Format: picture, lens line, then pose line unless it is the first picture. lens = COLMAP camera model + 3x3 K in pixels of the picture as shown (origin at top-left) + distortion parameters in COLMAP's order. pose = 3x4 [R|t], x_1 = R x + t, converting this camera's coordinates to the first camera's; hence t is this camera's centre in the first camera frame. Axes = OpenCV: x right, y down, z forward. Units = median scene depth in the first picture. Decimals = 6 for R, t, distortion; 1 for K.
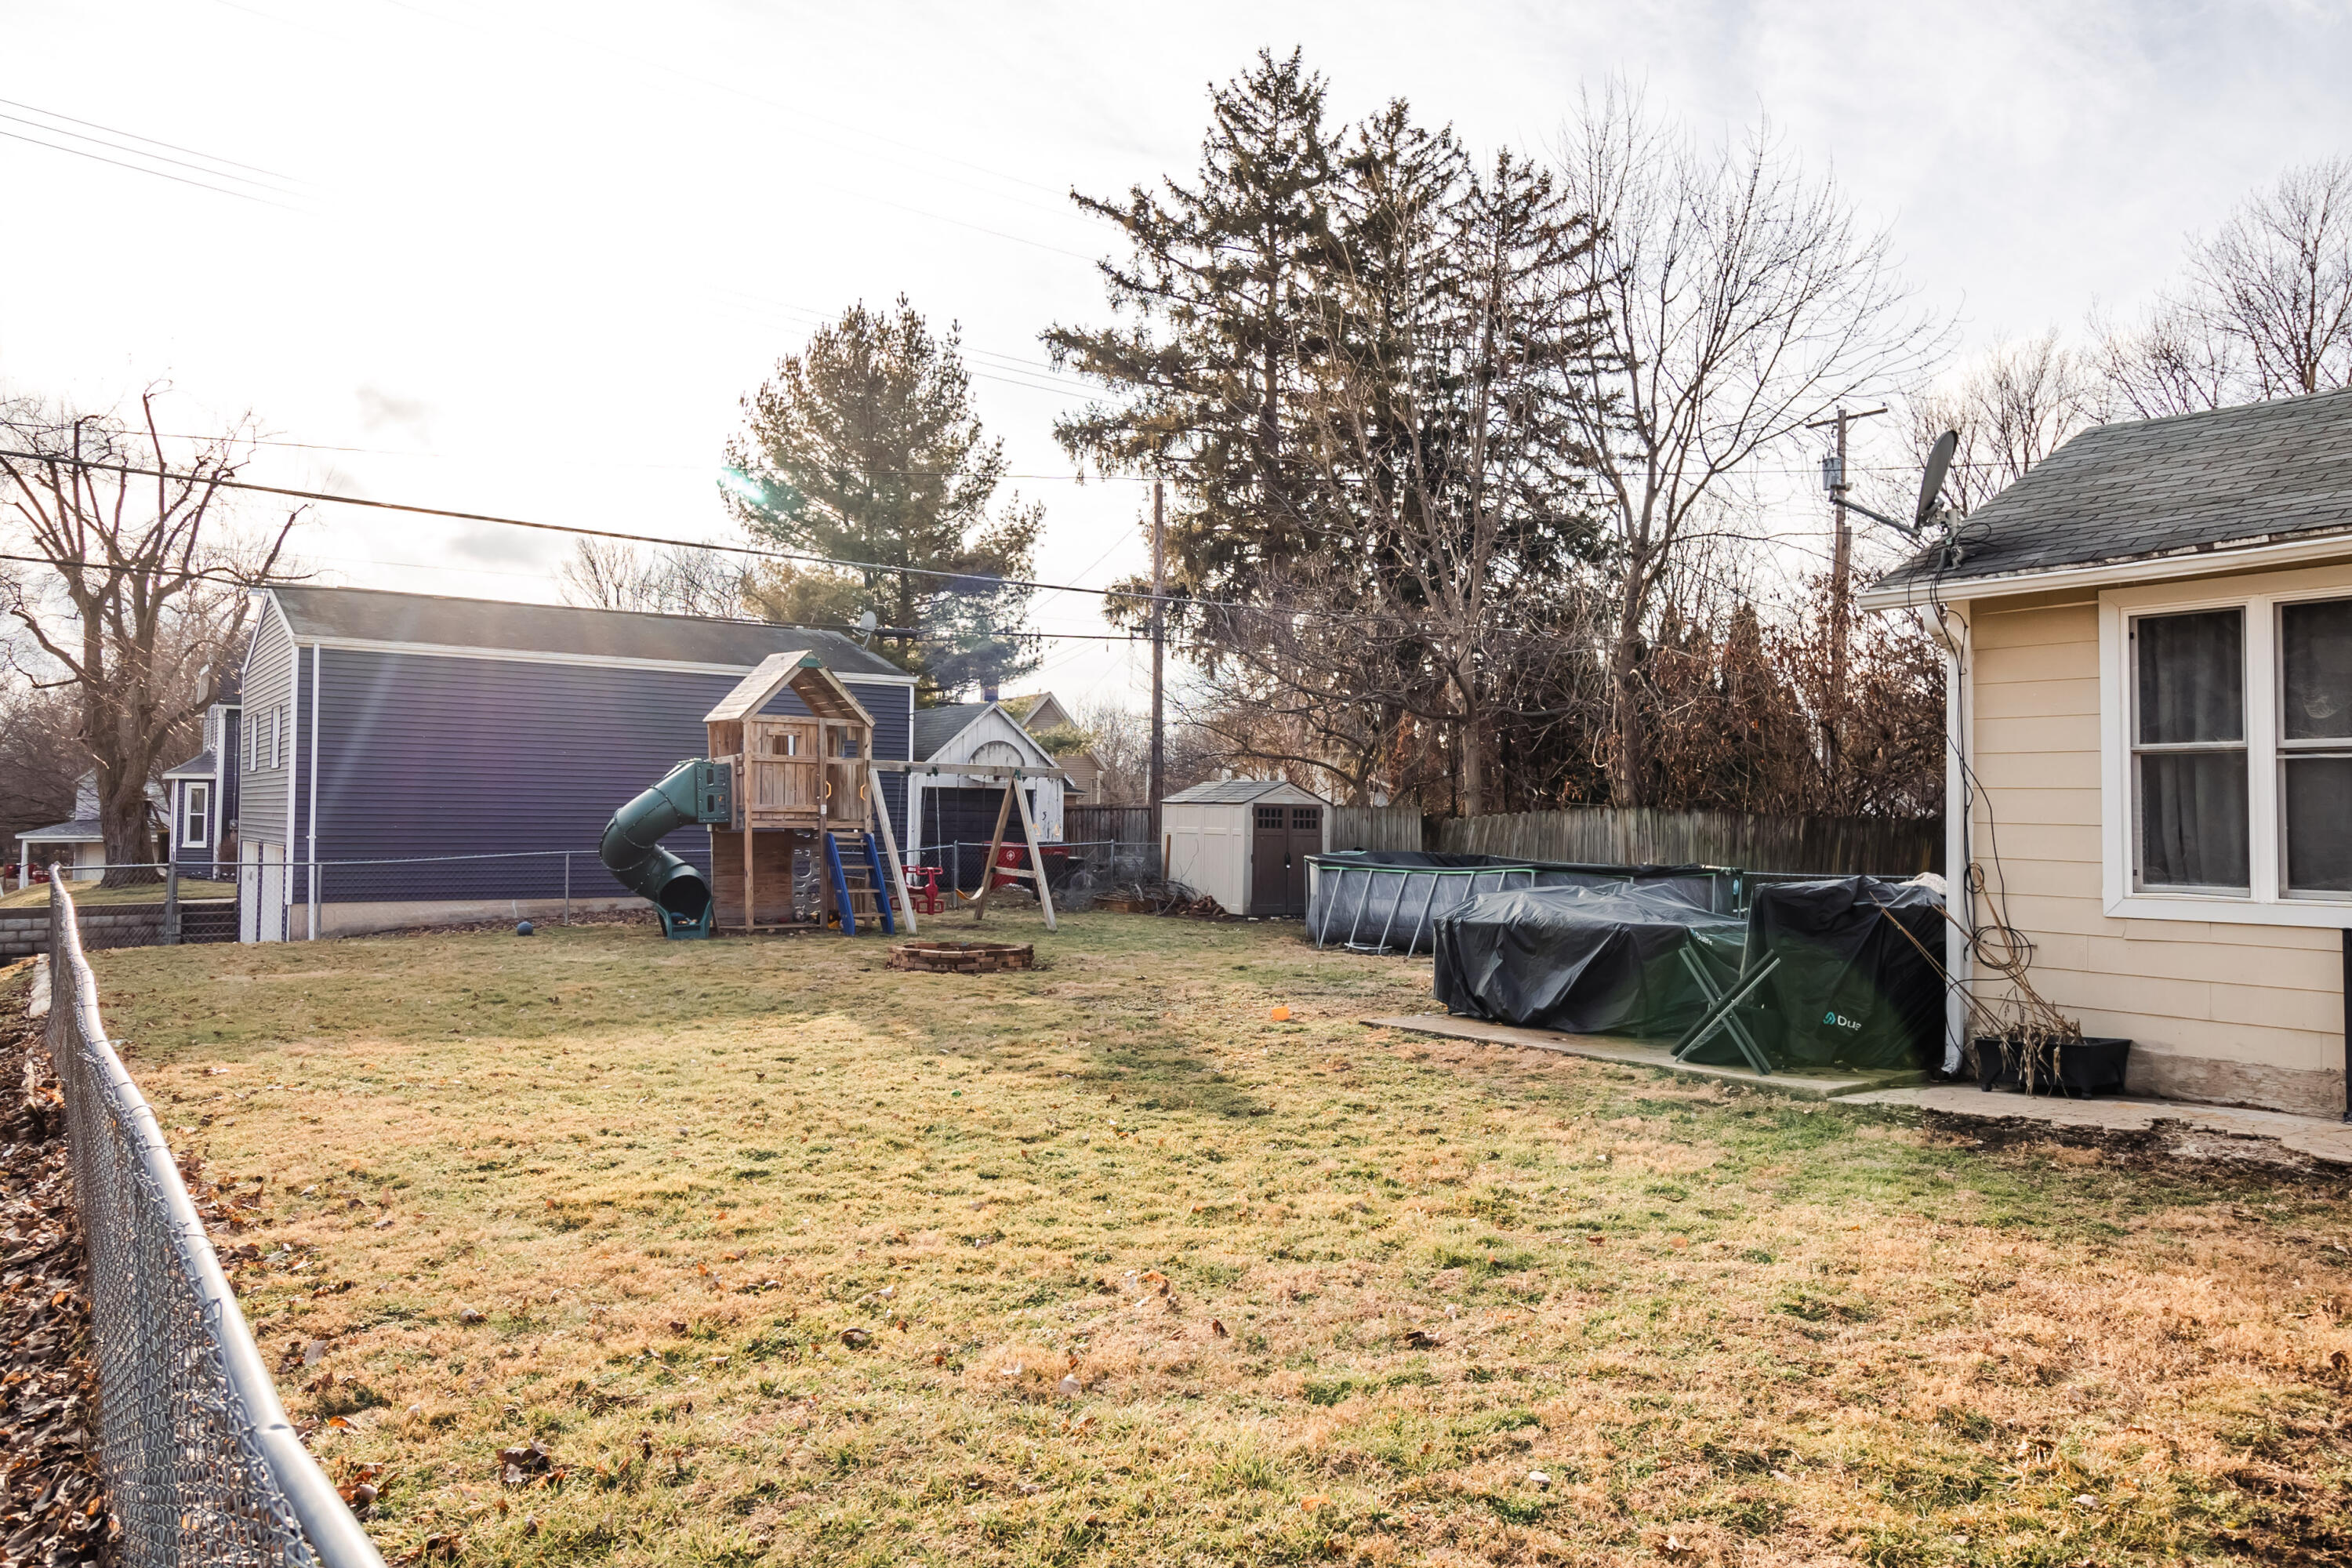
lens RADIAL K [[1553.1, 0, 1180.6], [0, 1553.1, 770.2], [0, 0, 1]] dist [-0.000636, -0.000377]
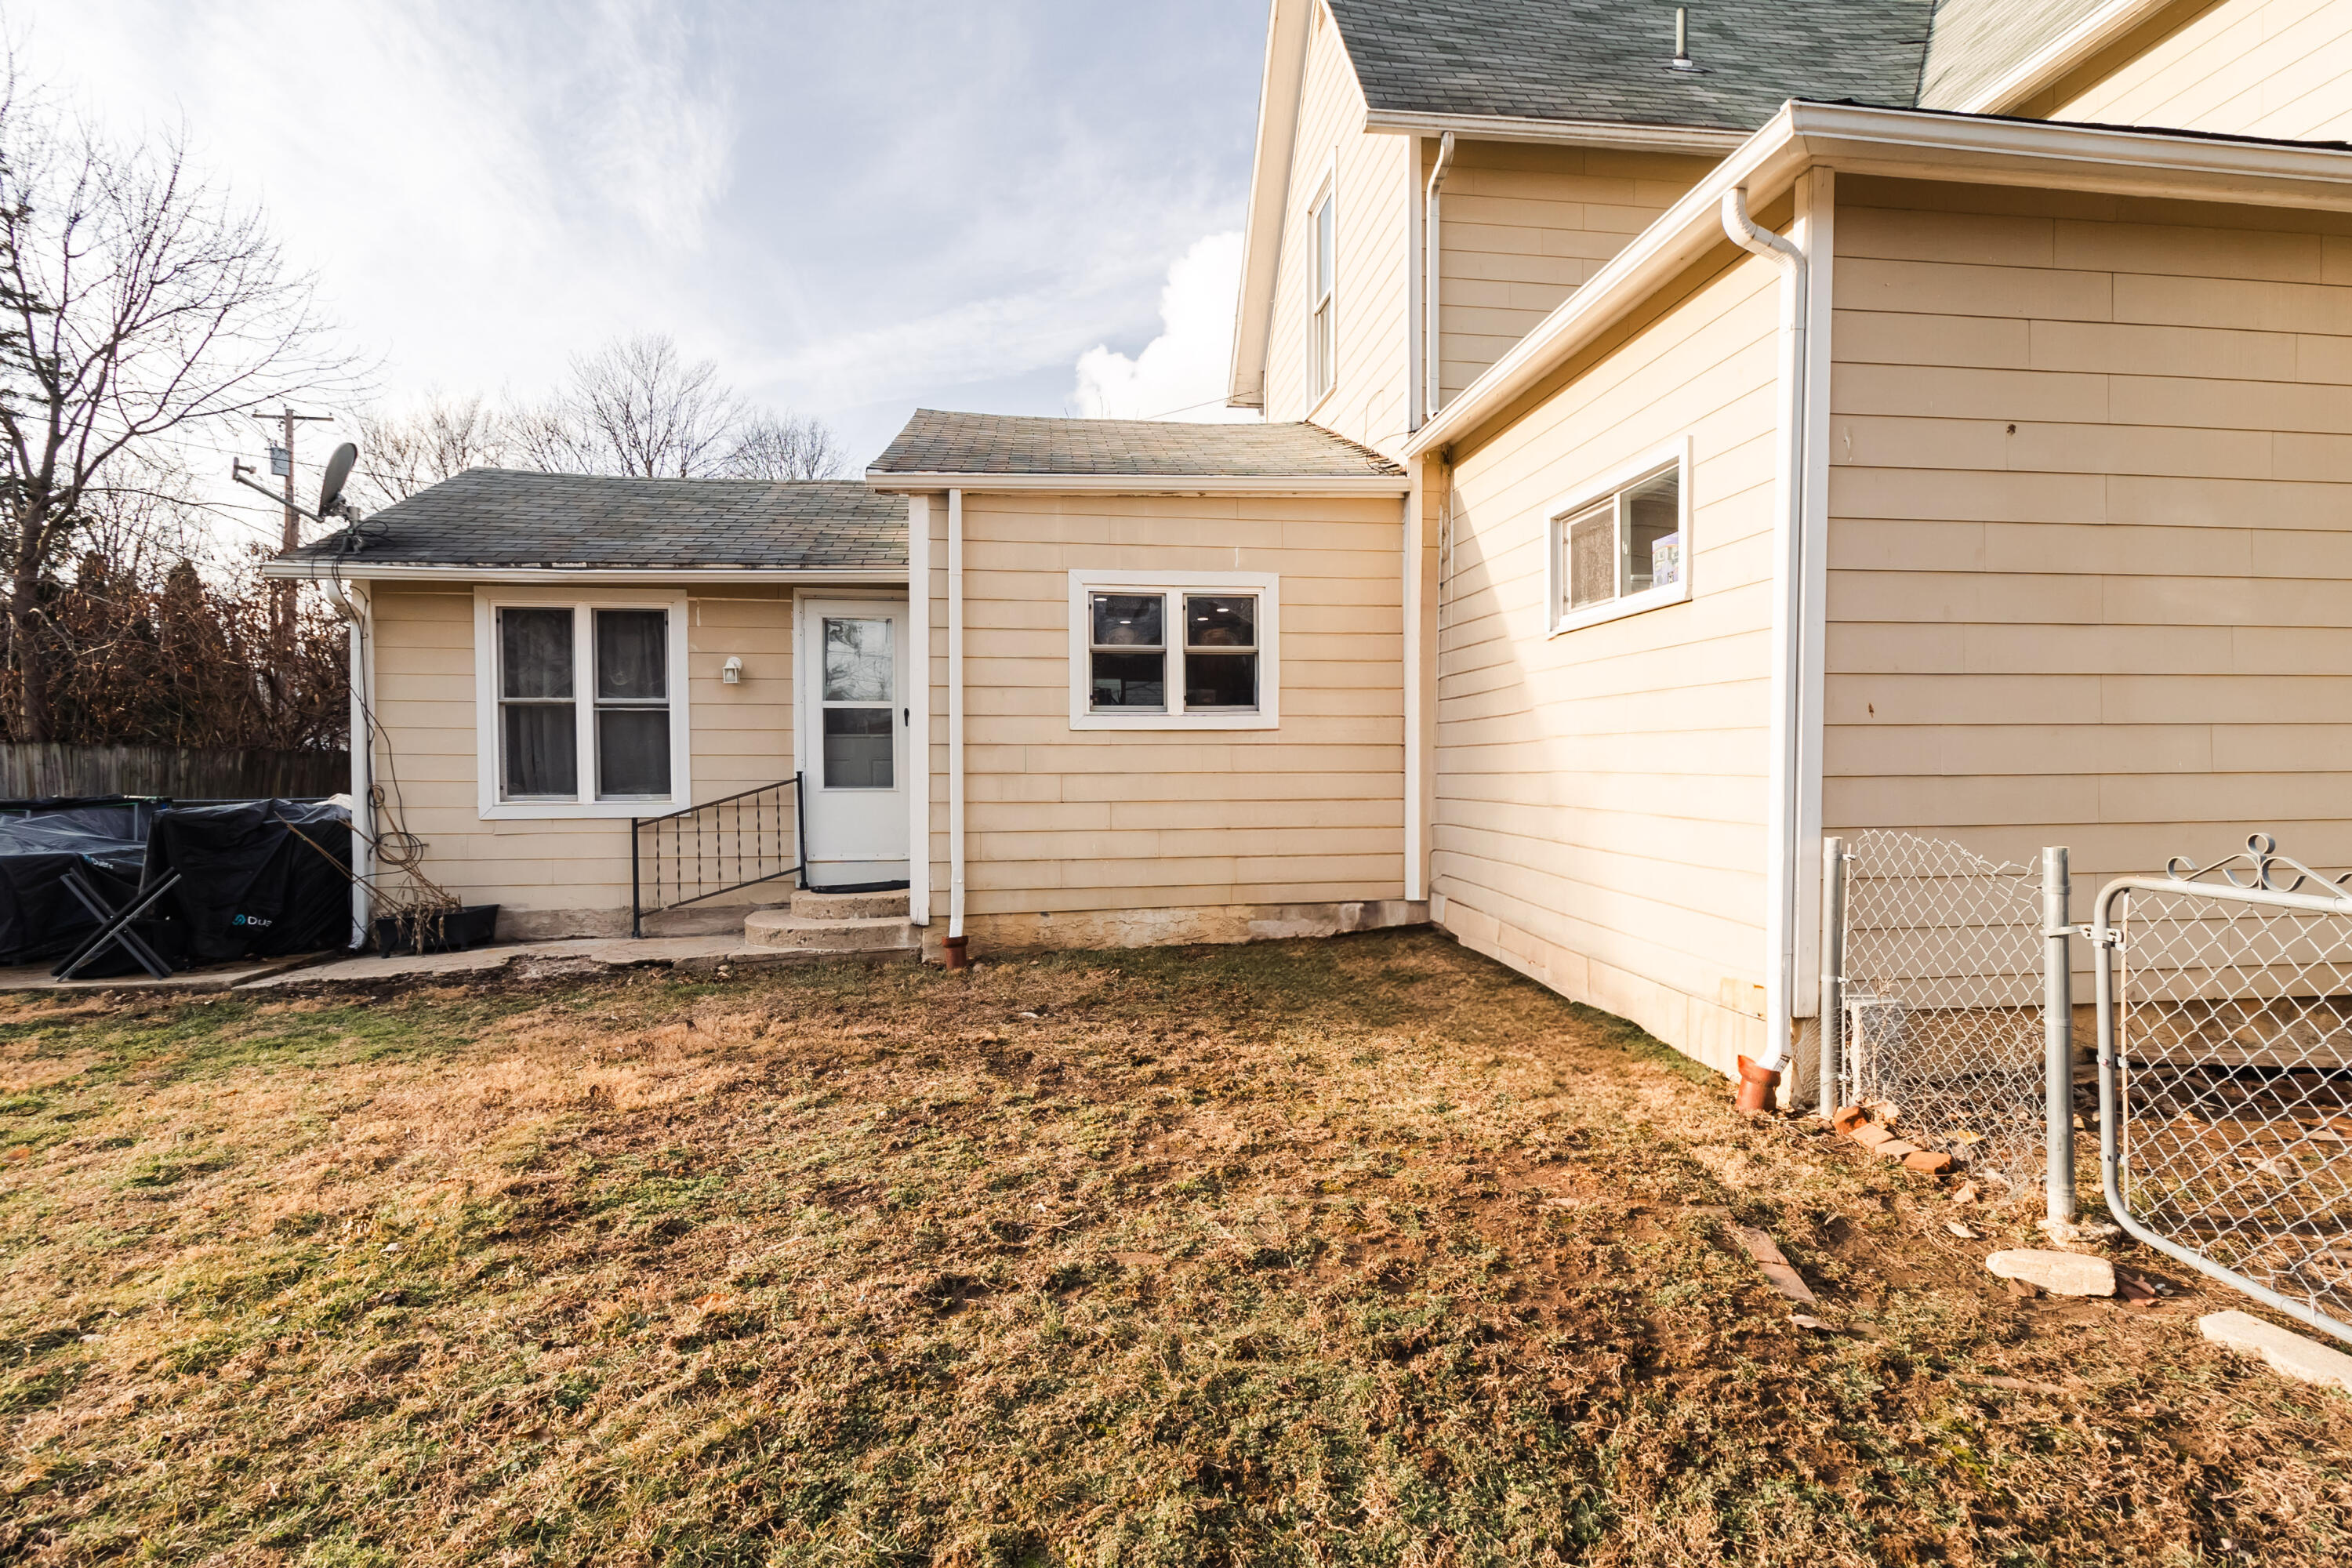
lens RADIAL K [[1078.3, 0, 1181.4], [0, 1078.3, 776.2], [0, 0, 1]] dist [0.003078, 0.000454]
pose [[0.480243, -0.027838, 0.876694, 0.046708], [-0.019926, 0.998892, 0.042633, 0.000720], [-0.876909, -0.037943, 0.479156, -0.024518]]
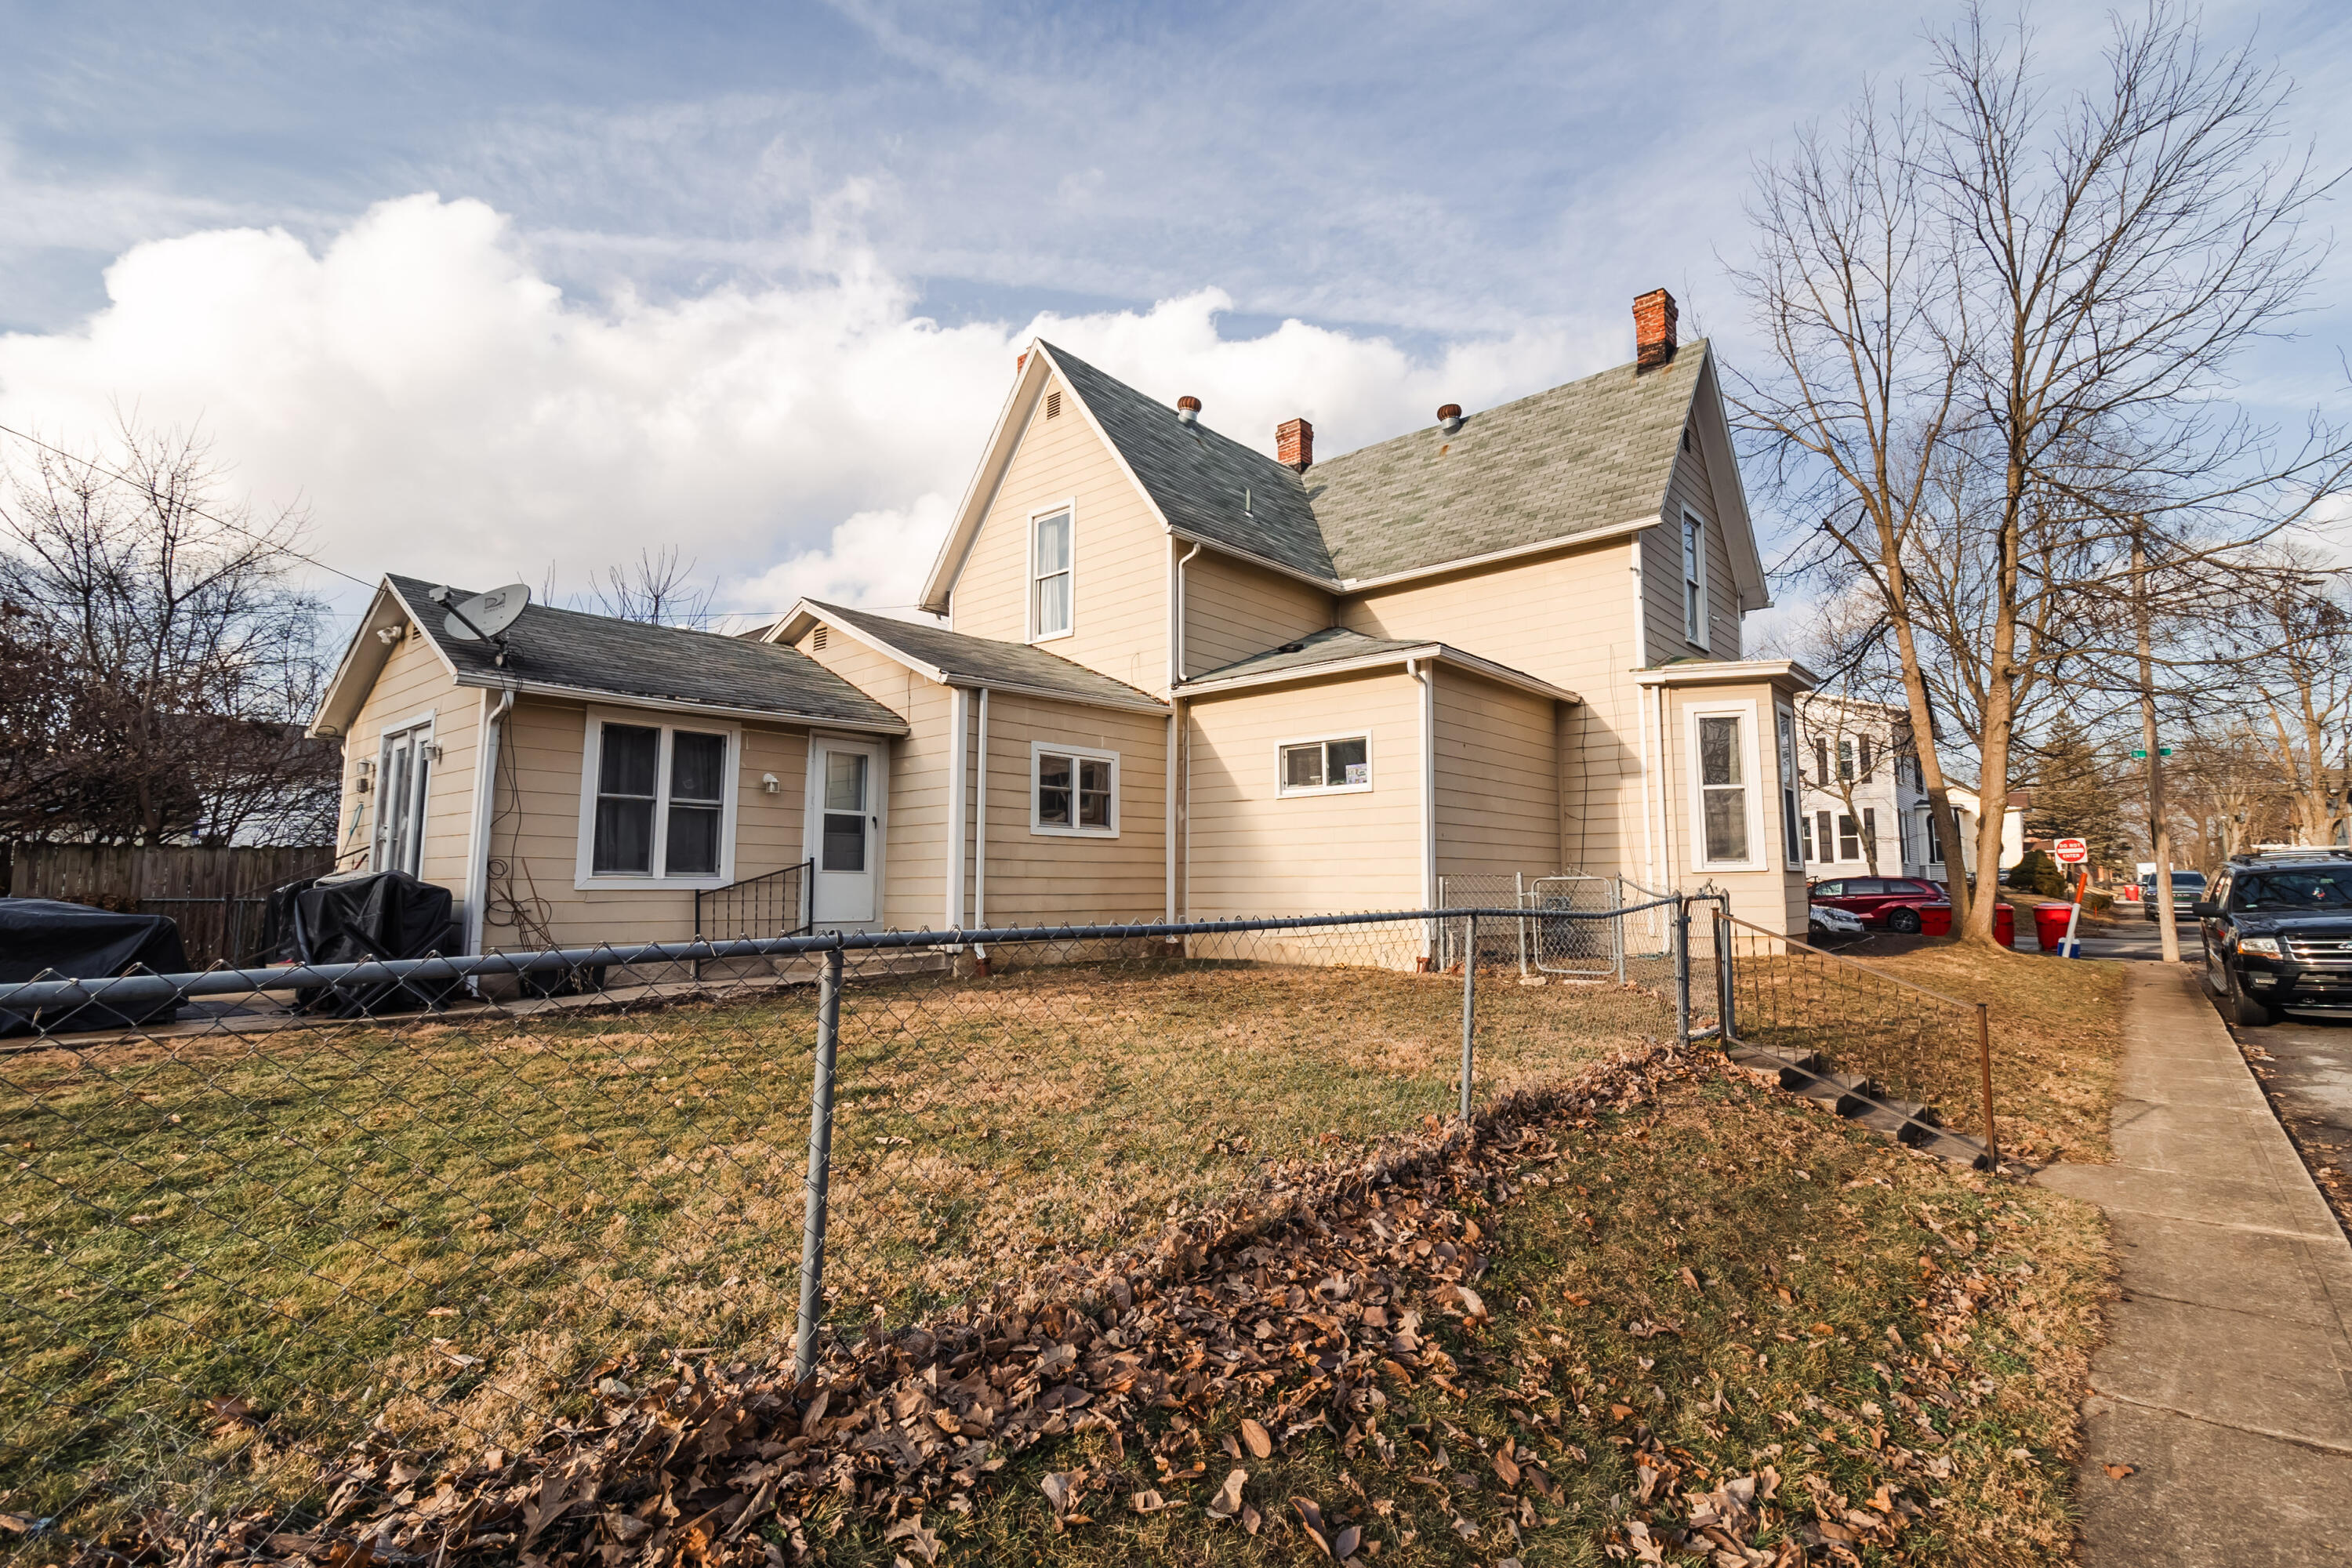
lens RADIAL K [[1078.3, 0, 1181.4], [0, 1078.3, 776.2], [0, 0, 1]] dist [0.003078, 0.000454]
pose [[-0.204595, 0.091180, 0.974591, -0.789439], [-0.034627, 0.994355, -0.100298, 0.069658], [-0.978234, -0.054267, -0.200282, 0.632386]]
